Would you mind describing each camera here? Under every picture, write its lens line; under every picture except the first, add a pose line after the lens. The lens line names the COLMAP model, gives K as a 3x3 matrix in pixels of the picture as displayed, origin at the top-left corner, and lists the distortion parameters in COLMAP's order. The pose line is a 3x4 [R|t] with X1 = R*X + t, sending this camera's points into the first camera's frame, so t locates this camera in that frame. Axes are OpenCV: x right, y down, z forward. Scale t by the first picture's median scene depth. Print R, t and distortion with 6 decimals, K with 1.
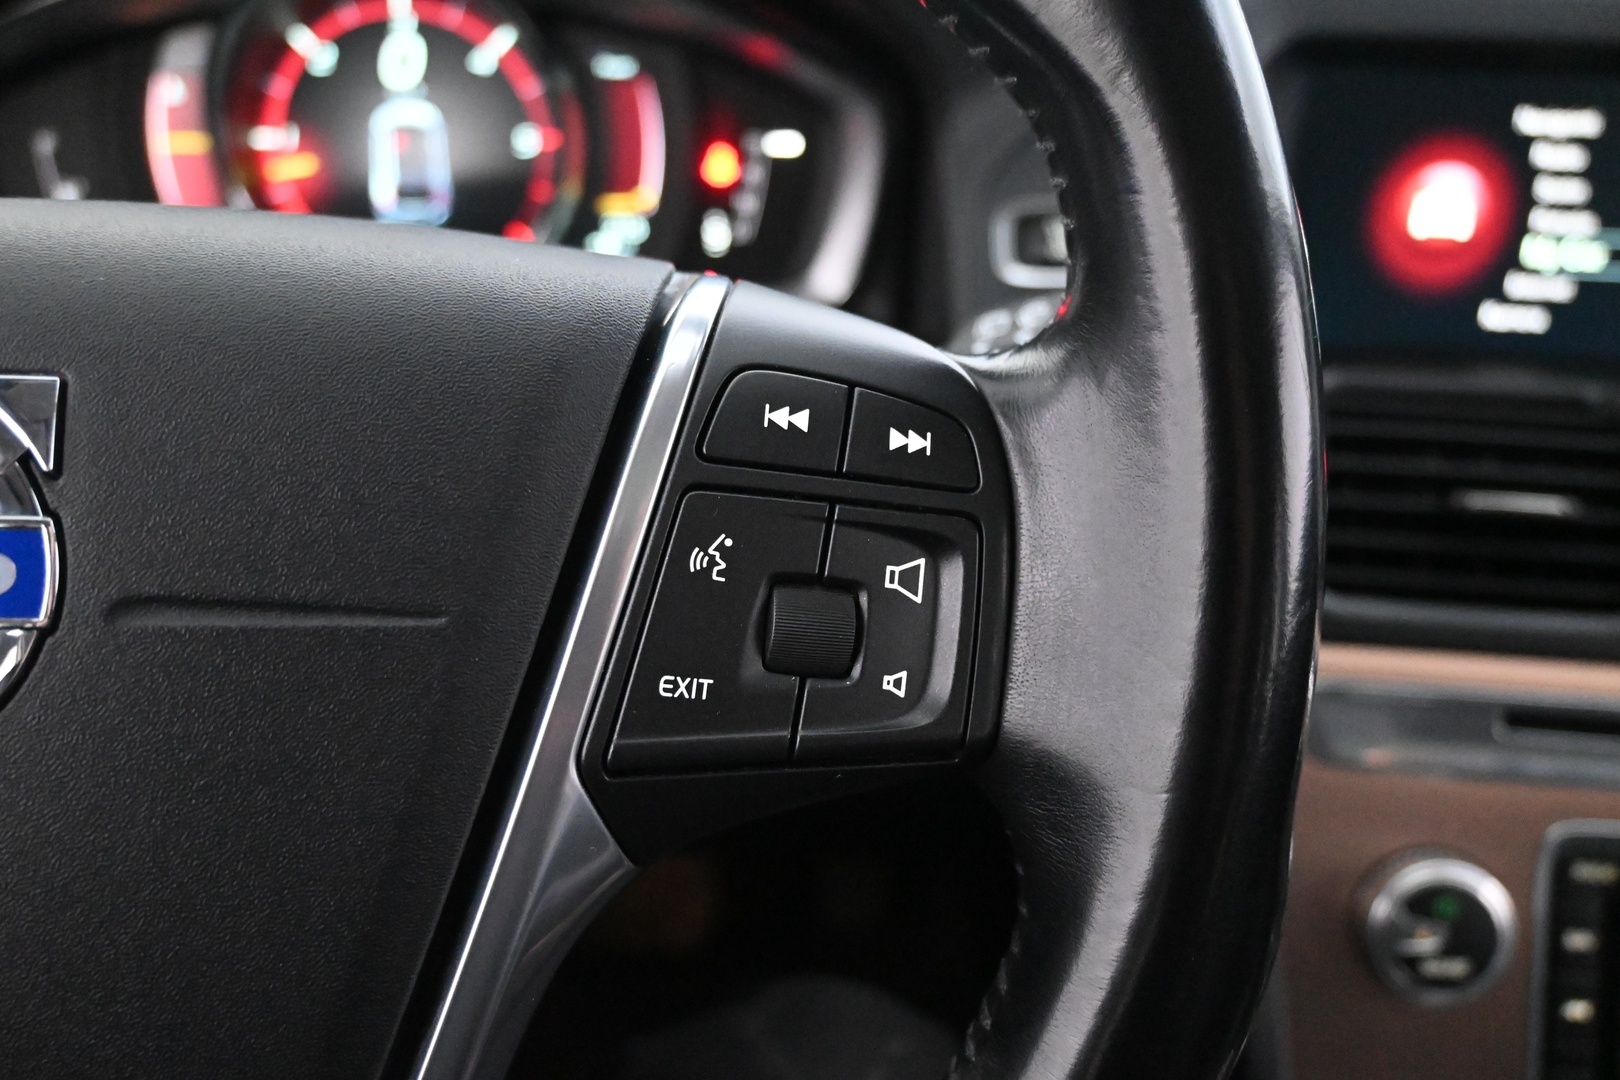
lens RADIAL K [[1427.8, 0, 821.9], [0, 1427.8, 535.9], [0, 0, 1]] dist [-0.001103, 0.015214]
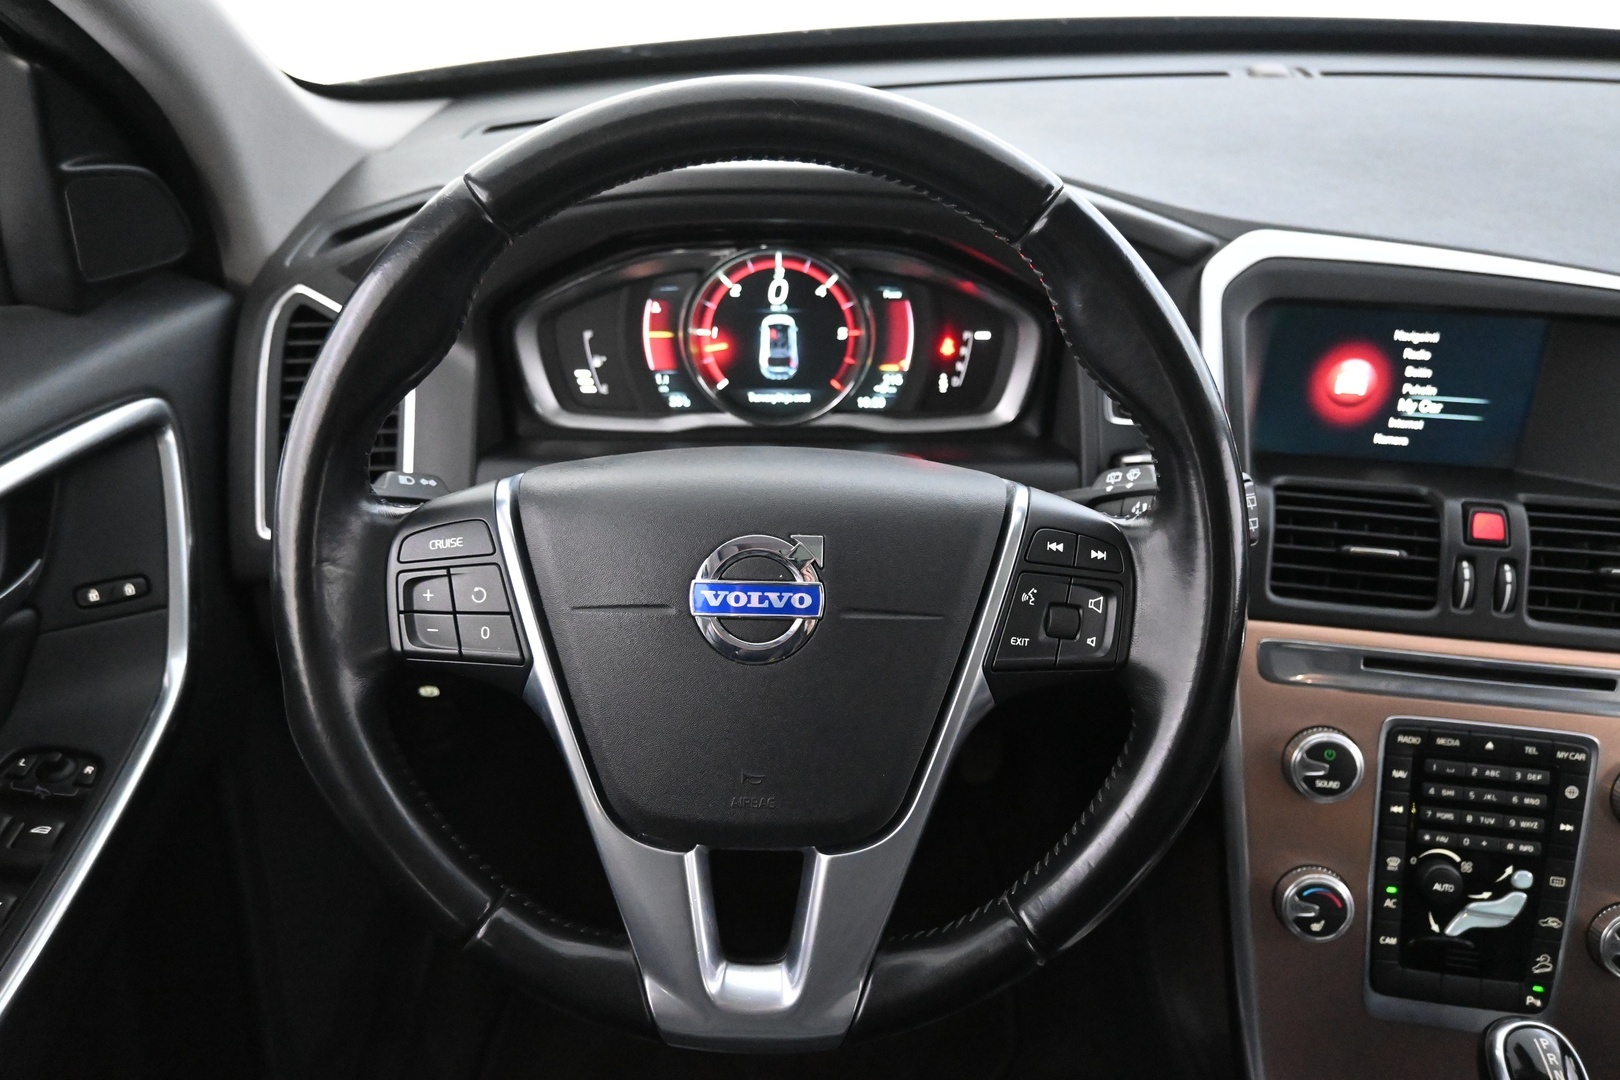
lens RADIAL K [[1188.6, 0, 813.8], [0, 1188.6, 543.0], [0, 0, 1]] dist [-0.010547, -0.002914]
pose [[0.997242, 0.018428, -0.071894, -0.303641], [-0.015710, 0.999147, 0.038198, -0.157805], [0.072537, -0.036963, 0.996681, -1.254317]]
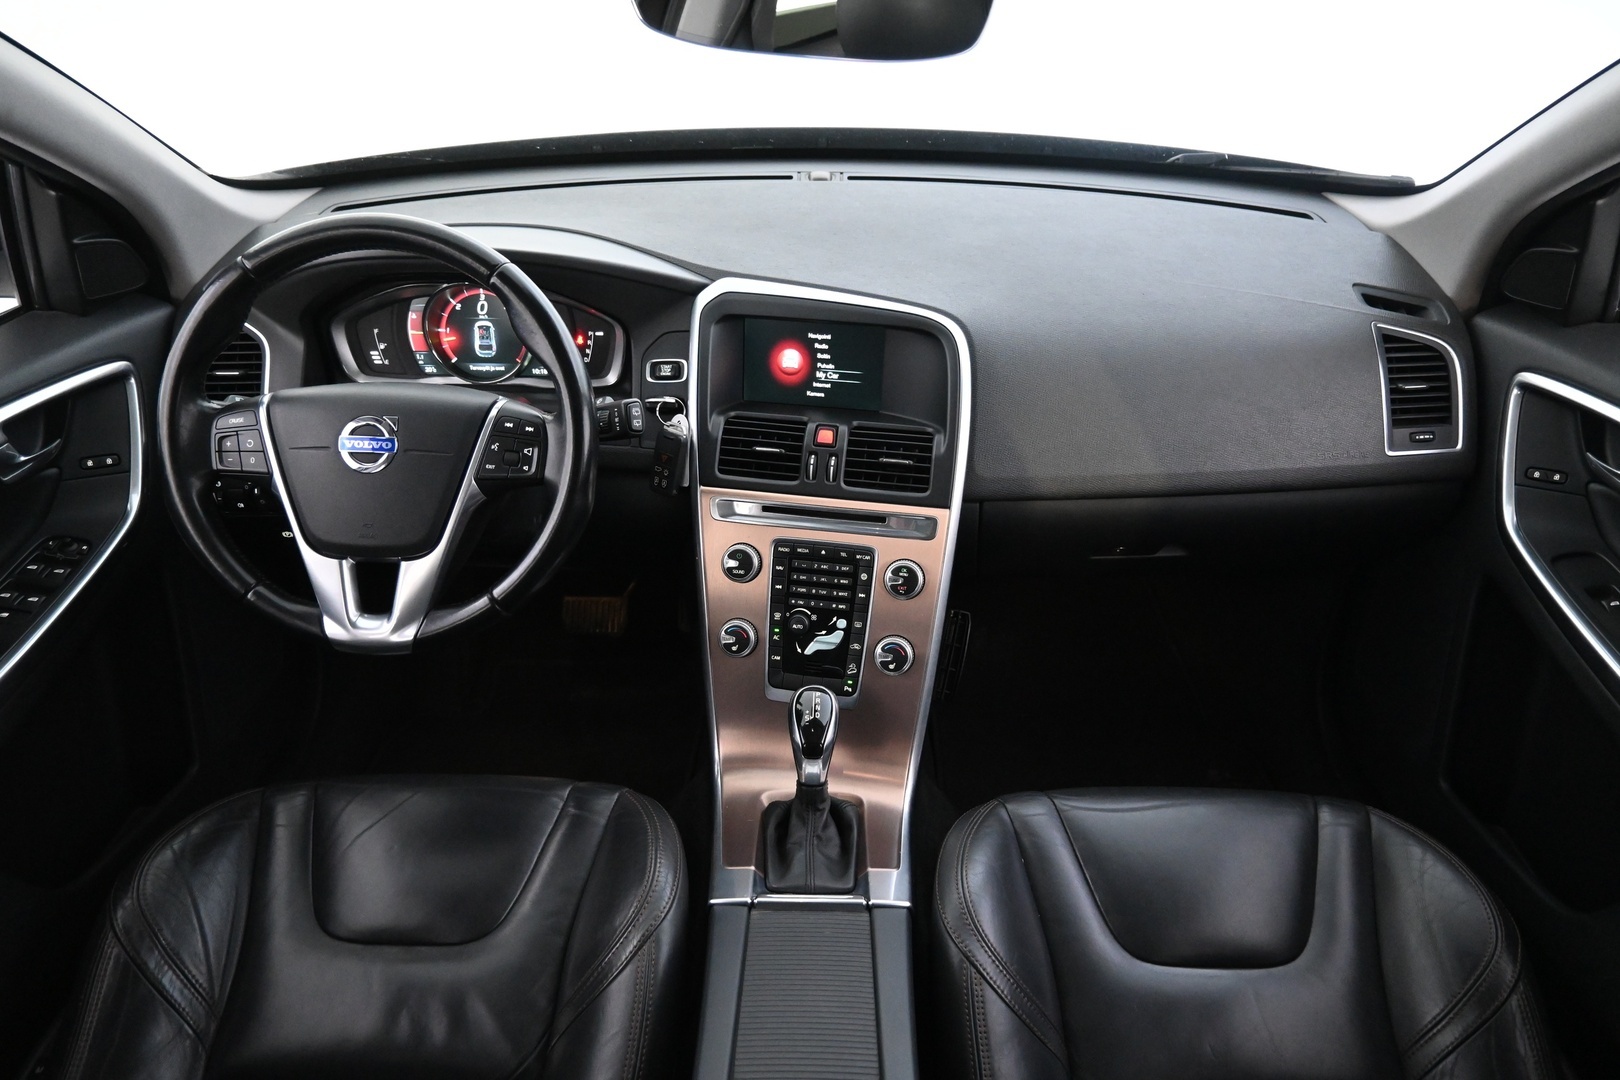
lens RADIAL K [[1085.7, 0, 813.1], [0, 1085.7, 545.6], [0, 0, 1]] dist [-0.023275, -0.000426]
pose [[0.997259, 0.031800, -0.066809, 1.499683], [-0.028653, 0.998458, 0.047555, 0.166169], [0.068218, -0.045511, 0.996632, -3.348333]]
